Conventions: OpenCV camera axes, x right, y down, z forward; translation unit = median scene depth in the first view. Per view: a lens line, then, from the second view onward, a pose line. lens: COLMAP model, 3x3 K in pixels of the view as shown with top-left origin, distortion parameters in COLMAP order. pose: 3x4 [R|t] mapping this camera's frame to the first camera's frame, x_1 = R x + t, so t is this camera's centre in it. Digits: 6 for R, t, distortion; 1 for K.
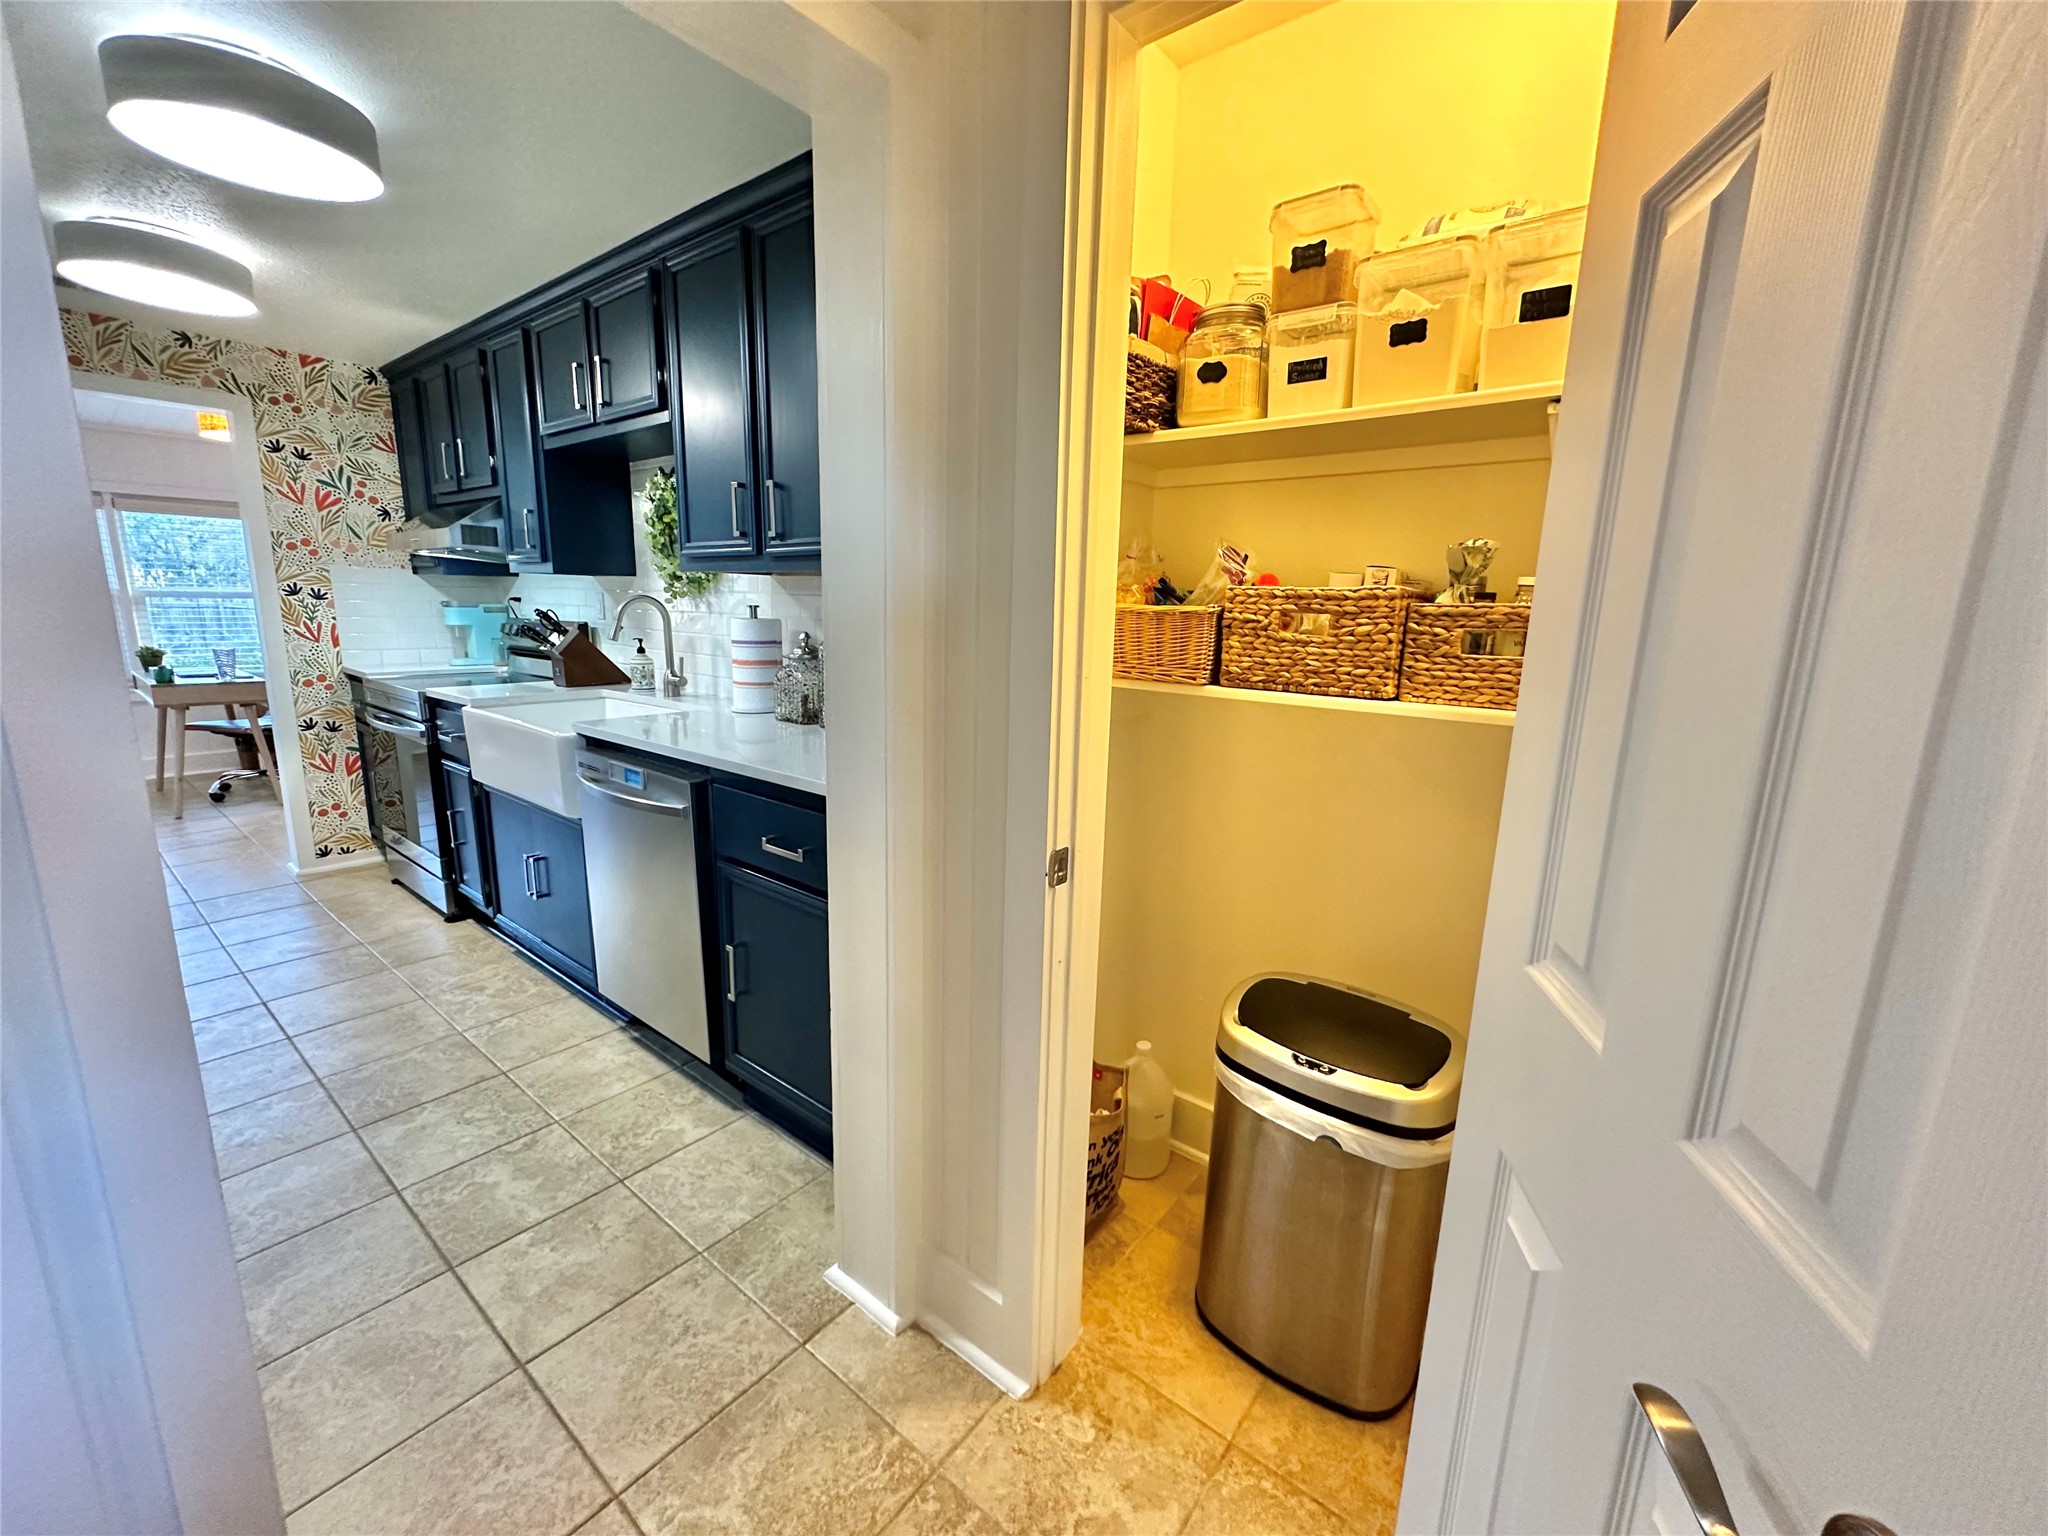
lens RADIAL K [[825.8, 0, 1024.6], [0, 825.8, 773.8], [0, 0, 1]] dist [-0.006260, 0.001416]
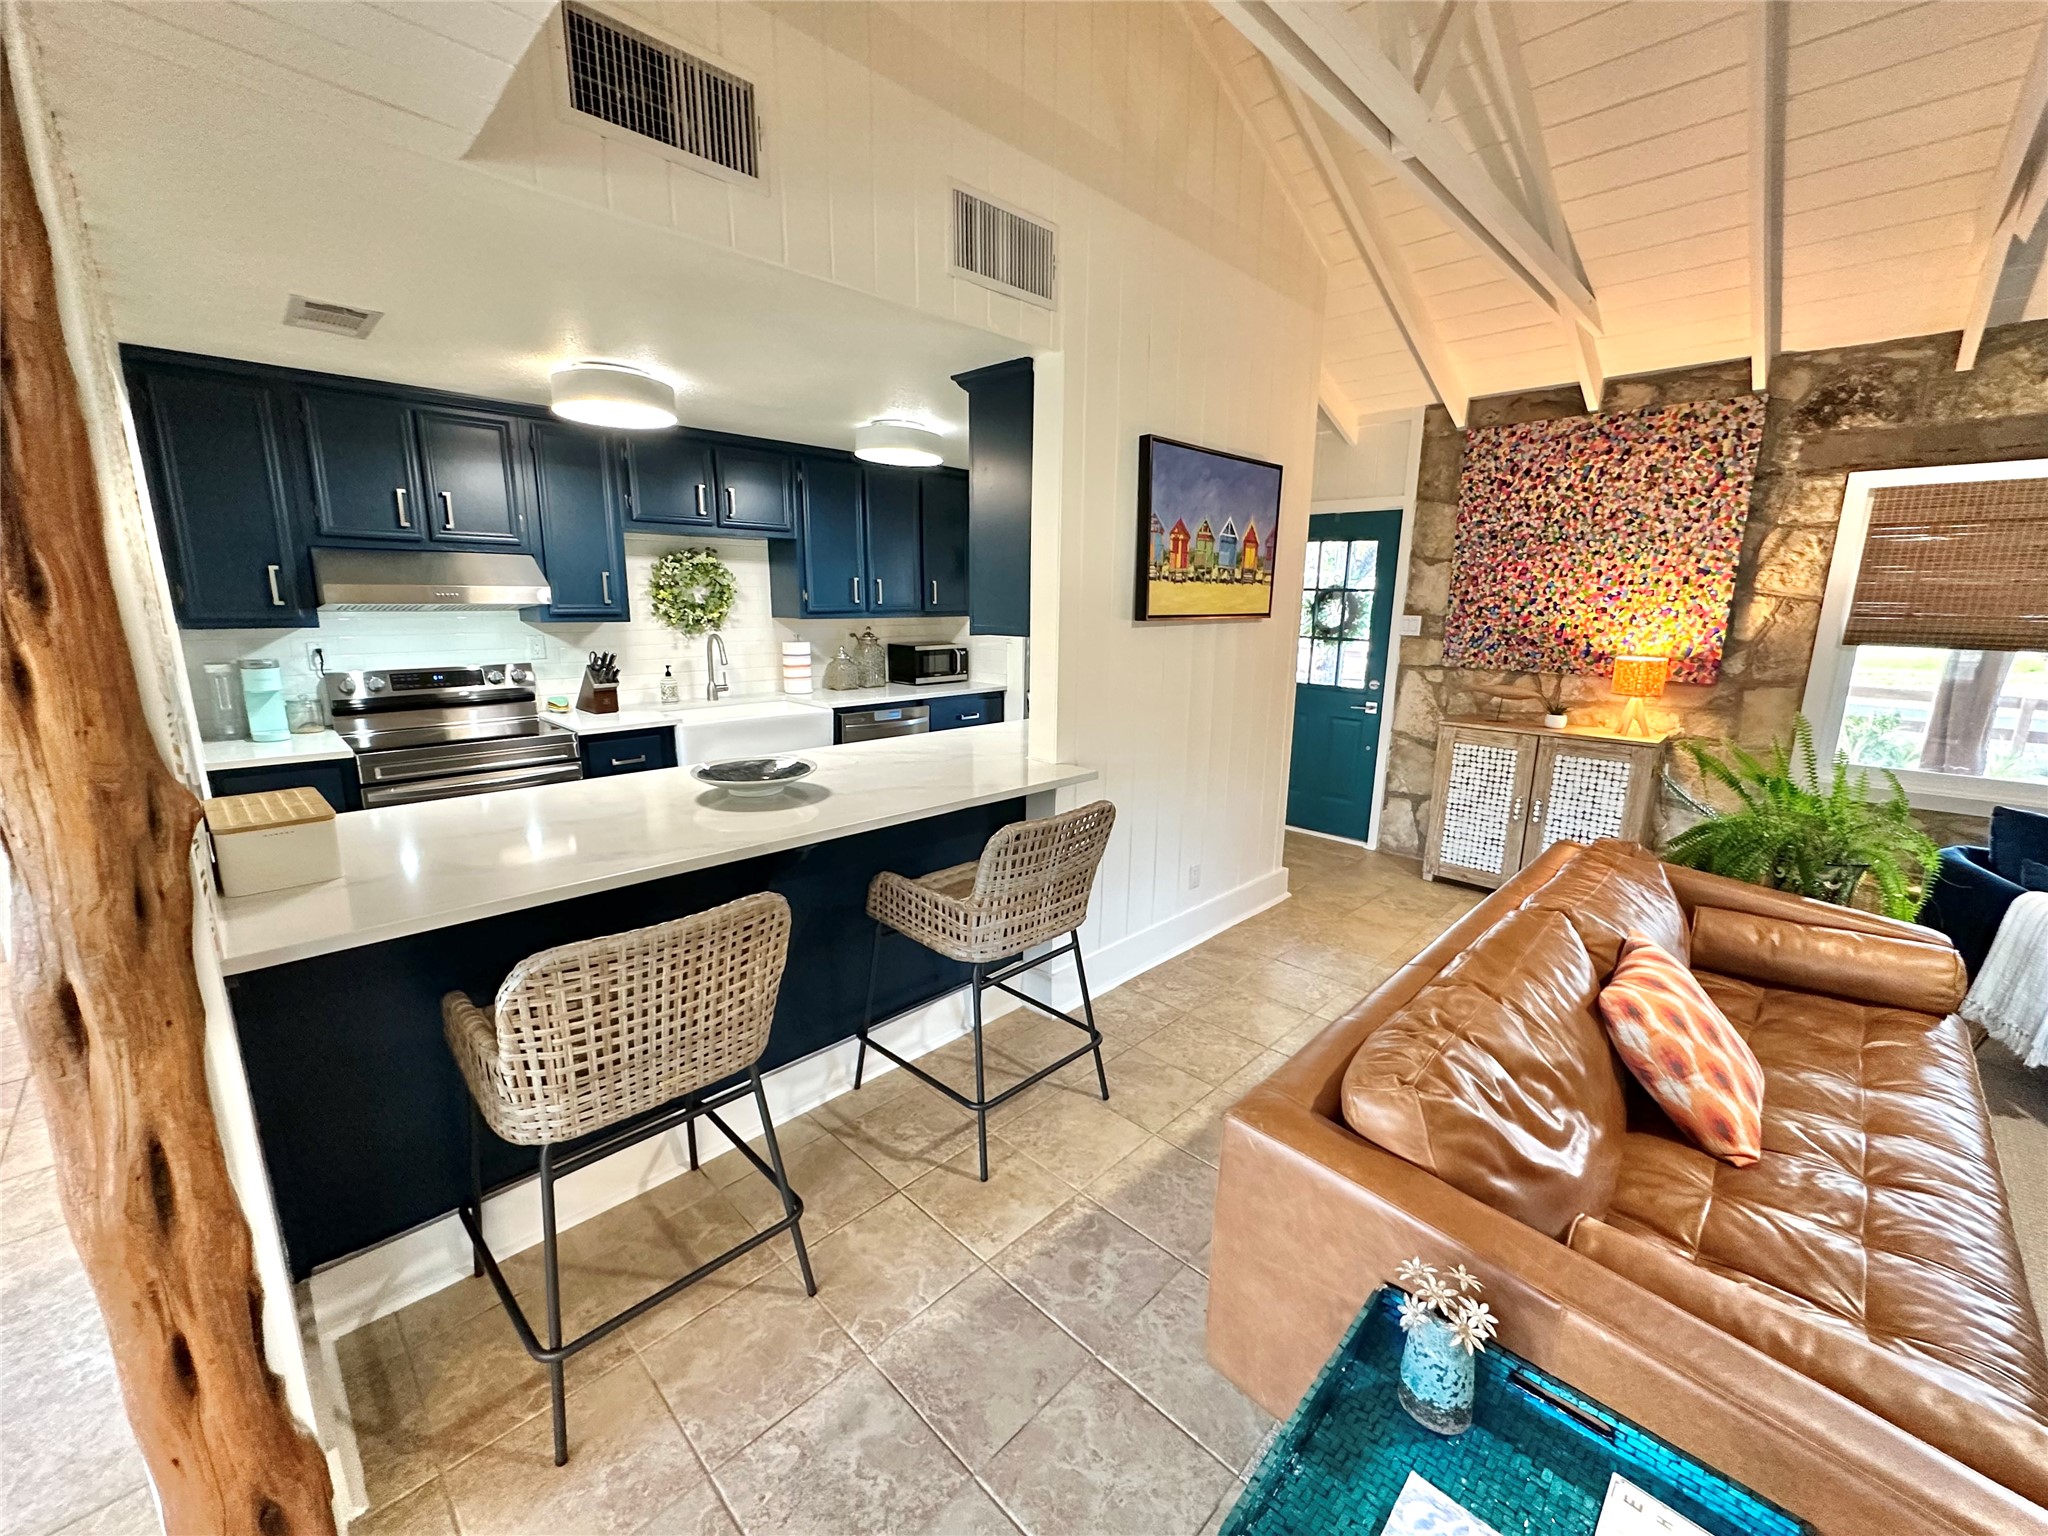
lens RADIAL K [[825.8, 0, 1028.8], [0, 825.8, 771.3], [0, 0, 1]] dist [-0.006260, 0.001416]
pose [[0.107062, -0.232522, 0.966681, -1.699324], [0.194130, 0.958444, 0.209040, -0.157685], [-0.975116, 0.165282, 0.147753, 0.221950]]
